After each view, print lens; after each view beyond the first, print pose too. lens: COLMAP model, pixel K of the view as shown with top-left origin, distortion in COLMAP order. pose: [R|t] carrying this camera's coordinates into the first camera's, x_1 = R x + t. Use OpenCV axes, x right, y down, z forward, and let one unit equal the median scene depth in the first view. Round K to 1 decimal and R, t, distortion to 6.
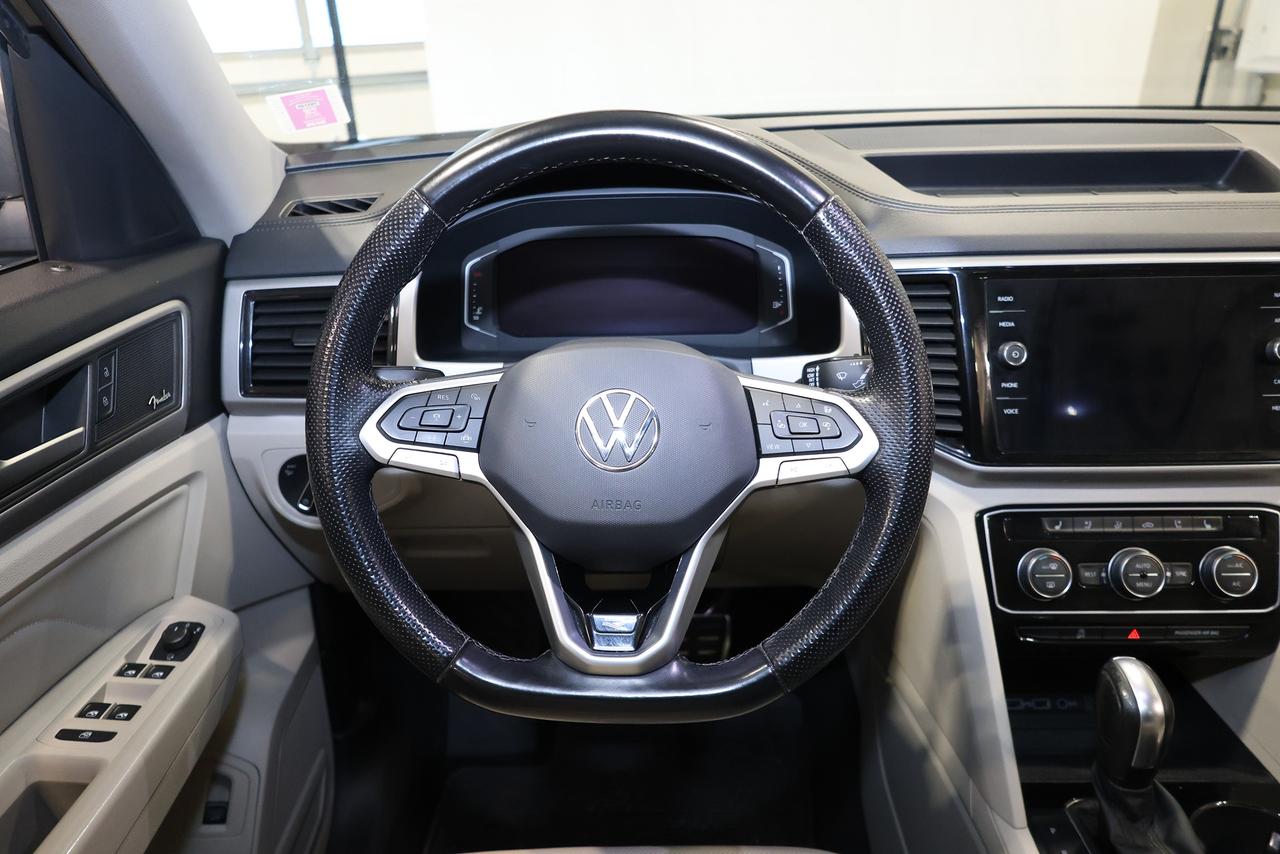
lens RADIAL K [[883.5, 0, 641.0], [0, 883.5, 423.1], [0, 0, 1]] dist [-0.002197, 0.003894]
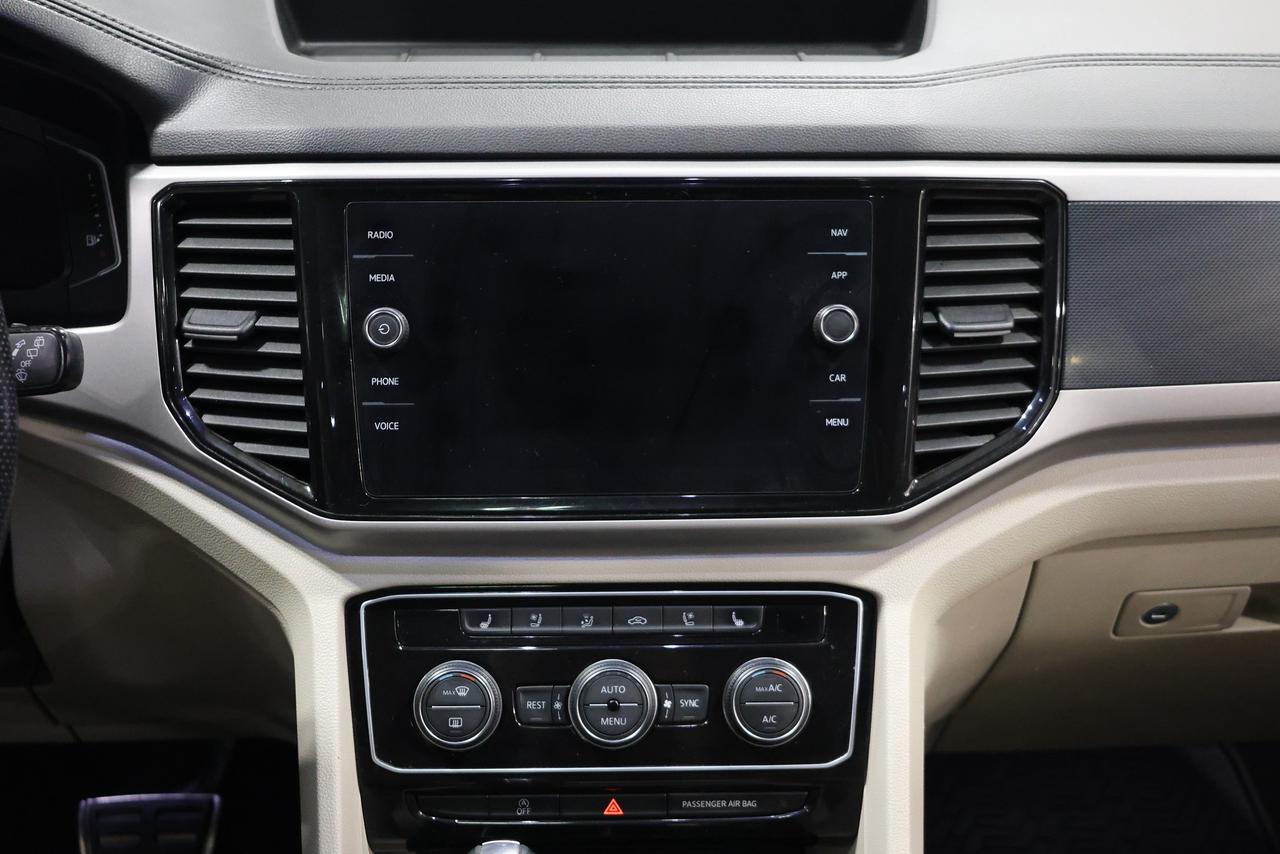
lens RADIAL K [[1643.4, 0, 644.0], [0, 1643.4, 425.3], [0, 0, 1]] dist [-0.002606, 0.000000]
pose [[0.998599, 0.005539, 0.052627, 0.521482], [-0.004328, 0.999724, -0.023079, 0.010600], [-0.052740, 0.022819, 0.998348, -0.096047]]
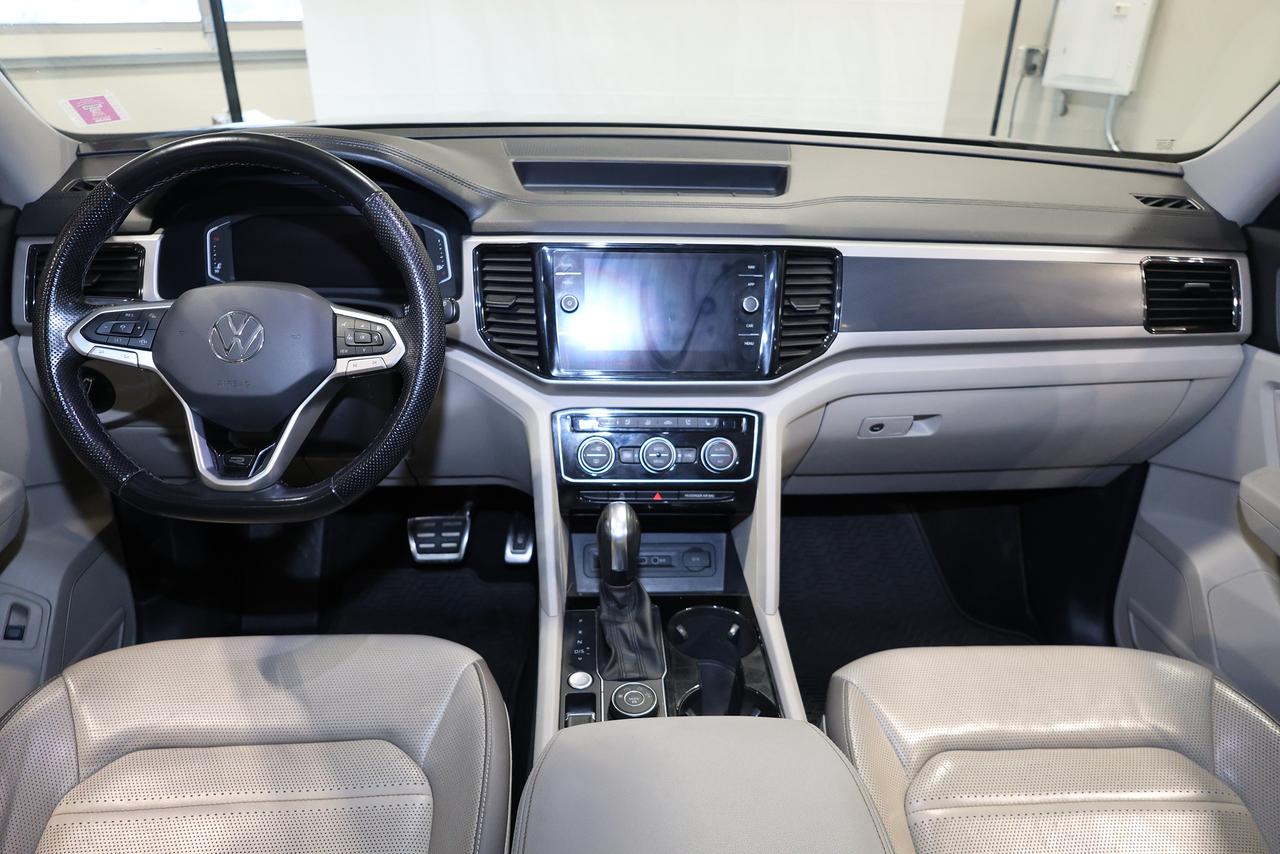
lens RADIAL K [[883.5, 0, 645.7], [0, 883.5, 428.9], [0, 0, 1]] dist [-0.002197, 0.003894]
pose [[0.997227, 0.013764, 0.073132, 0.430738], [-0.015951, 0.999440, 0.029412, 0.083358], [-0.072686, -0.030497, 0.996888, -0.466351]]
